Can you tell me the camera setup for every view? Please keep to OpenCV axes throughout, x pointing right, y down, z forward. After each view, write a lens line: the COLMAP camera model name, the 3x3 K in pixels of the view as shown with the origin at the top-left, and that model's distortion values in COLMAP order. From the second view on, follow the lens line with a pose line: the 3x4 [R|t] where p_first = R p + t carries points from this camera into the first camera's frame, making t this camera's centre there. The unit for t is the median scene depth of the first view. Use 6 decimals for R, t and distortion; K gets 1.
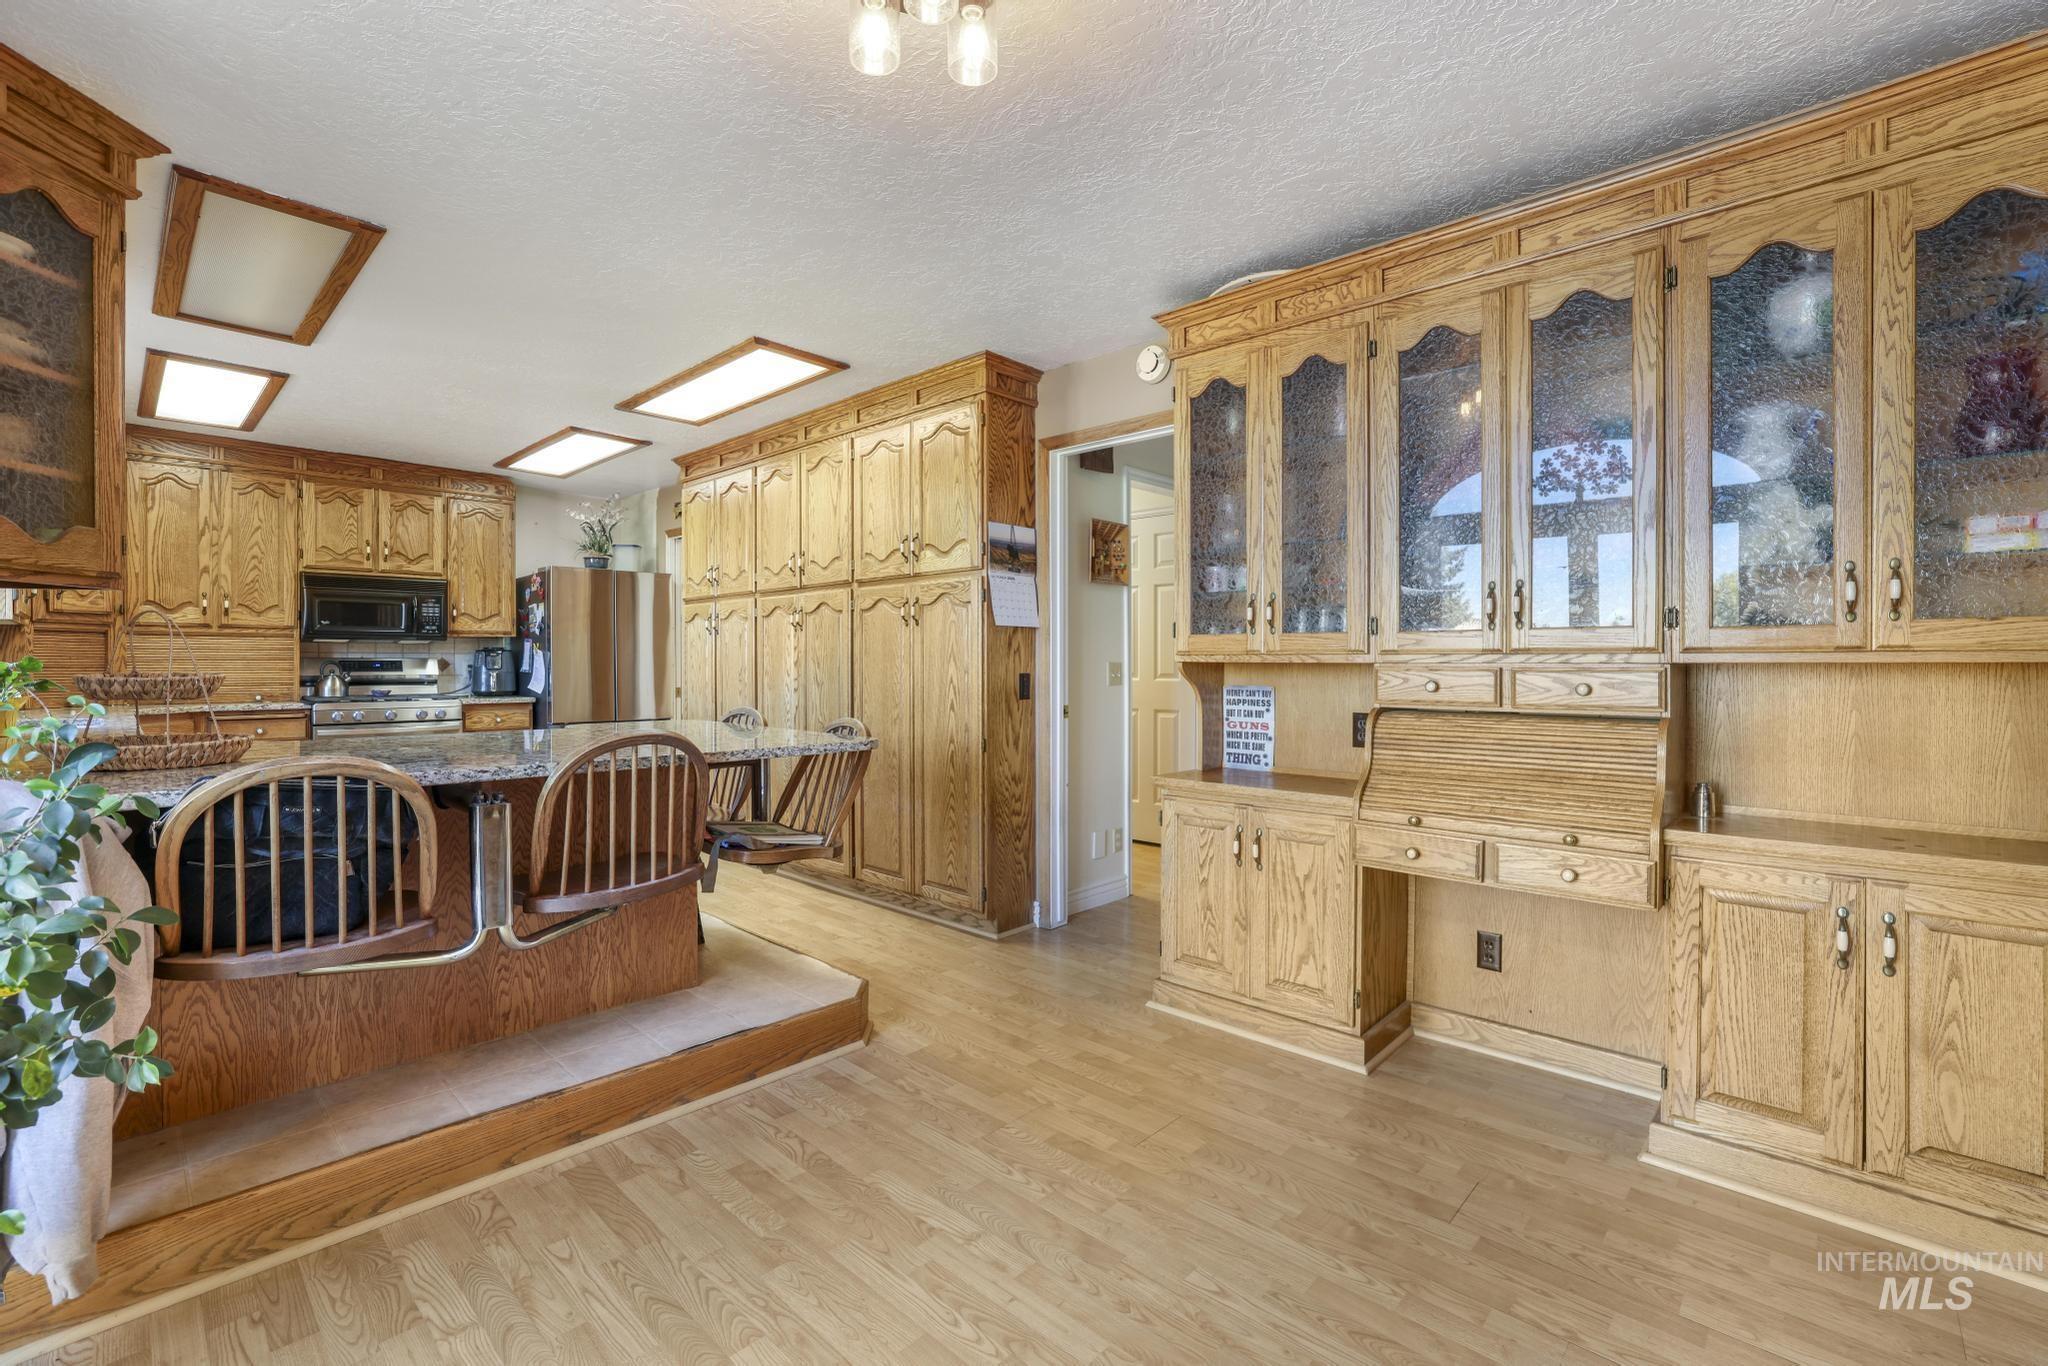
lens RADIAL K [[895.6, 0, 1036.0], [0, 895.6, 670.1], [0, 0, 1]] dist [-0.056267, 0.019138]
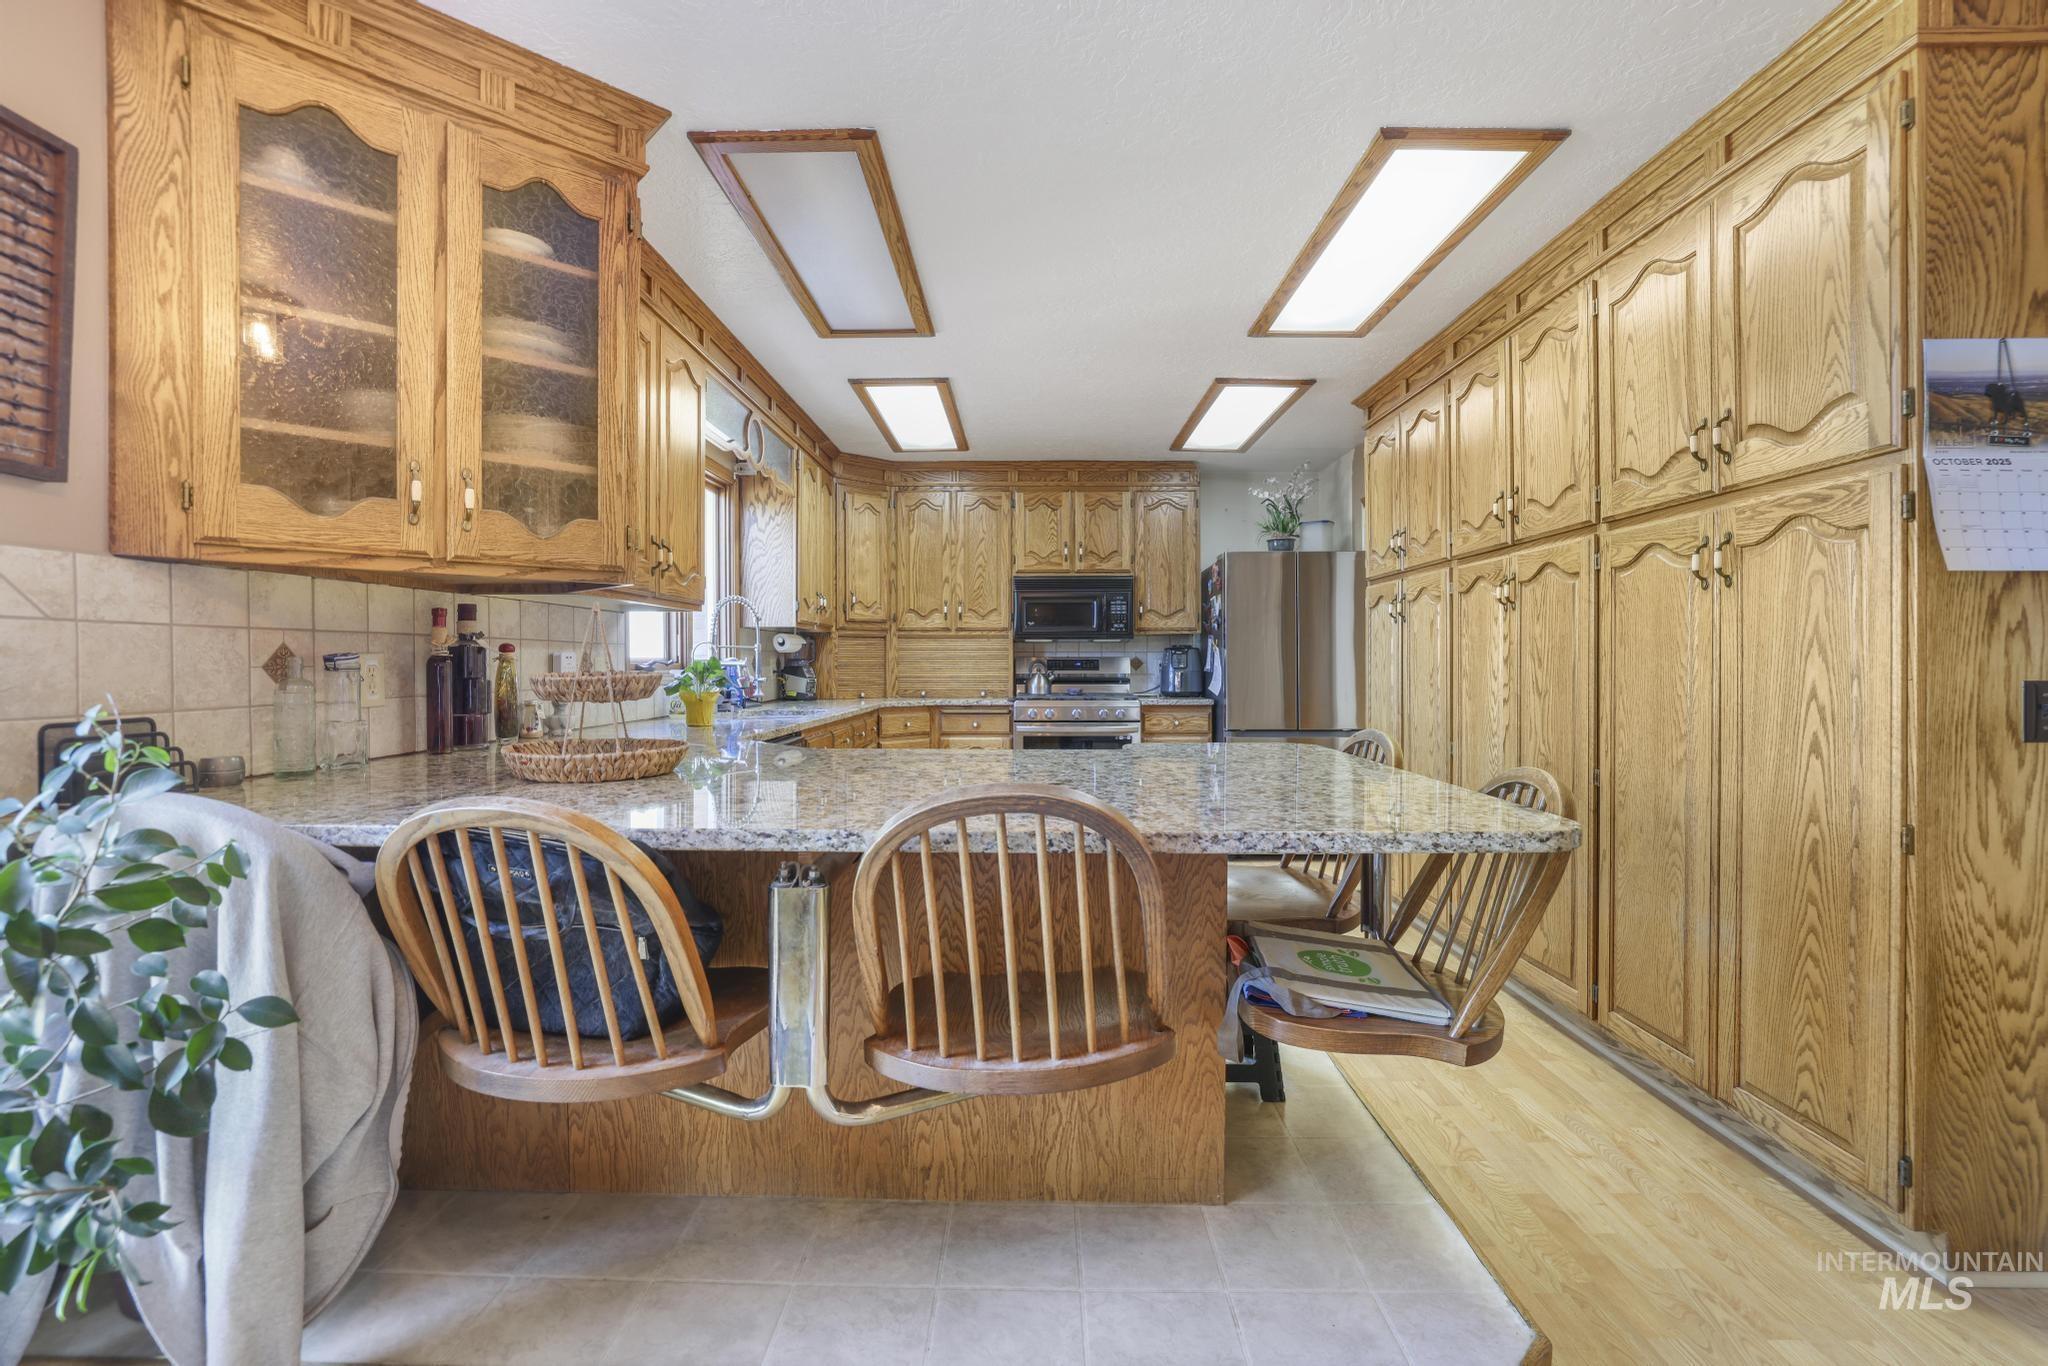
lens RADIAL K [[893.3, 0, 1010.5], [0, 893.3, 670.7], [0, 0, 1]] dist [-0.046932, 0.018980]
pose [[0.656611, 0.004421, -0.754217, -0.024120], [-0.003394, 0.999990, 0.002907, -0.000875], [0.754222, 0.000651, 0.656619, 0.355421]]
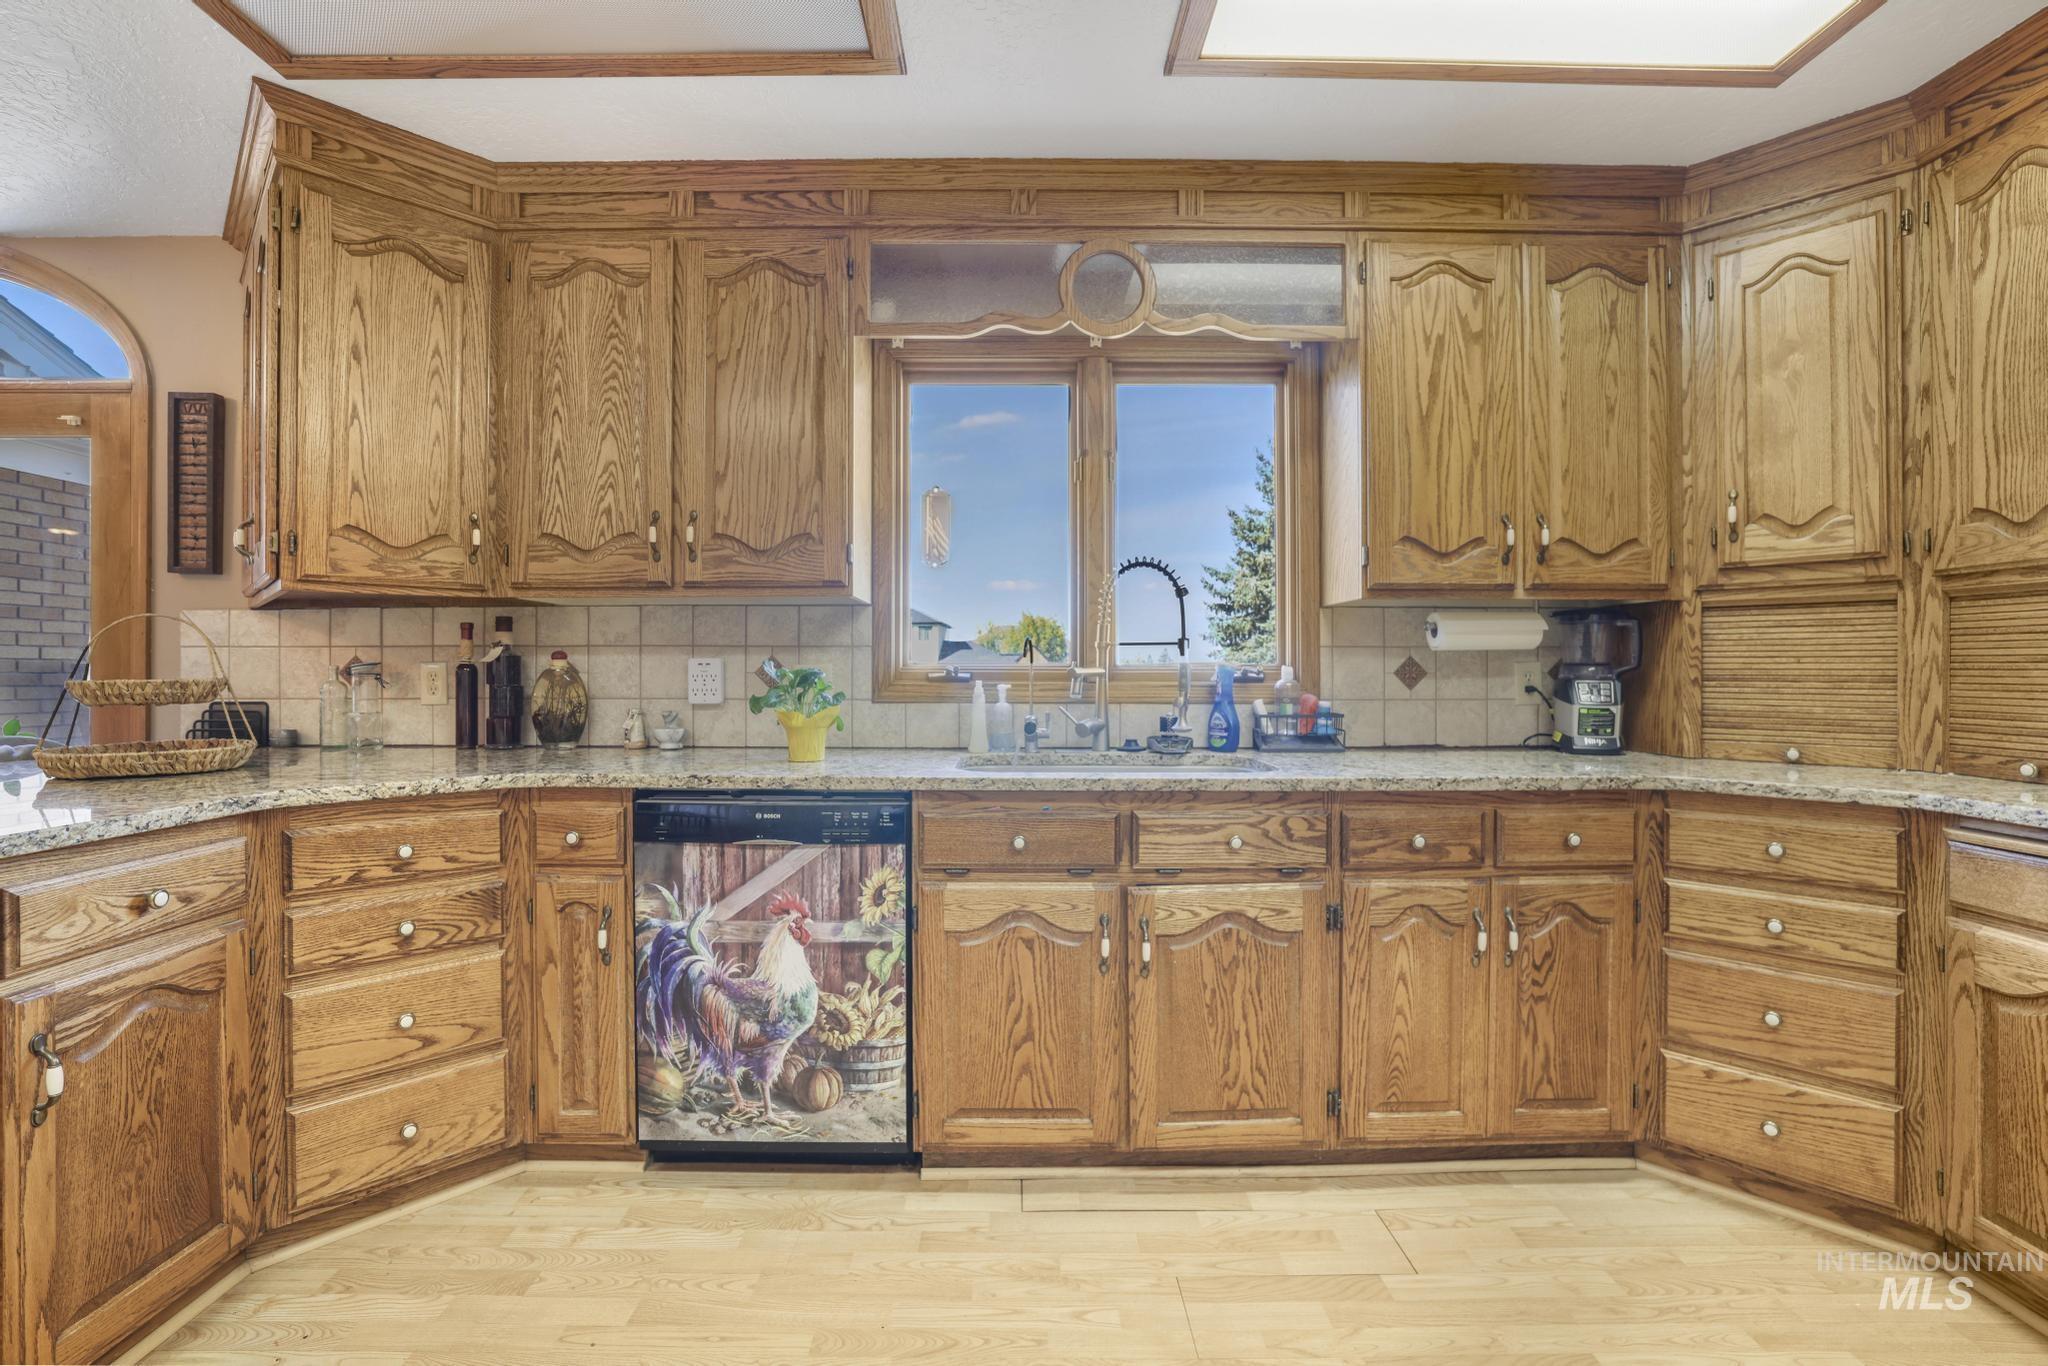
lens RADIAL K [[889.6, 0, 1009.4], [0, 889.6, 668.7], [0, 0, 1]] dist [-0.045454, 0.018311]
pose [[-0.736866, -0.002548, -0.676034, -0.526578], [-0.006819, 0.999970, 0.003663, -0.008856], [0.676005, 0.007309, -0.736861, 1.166102]]
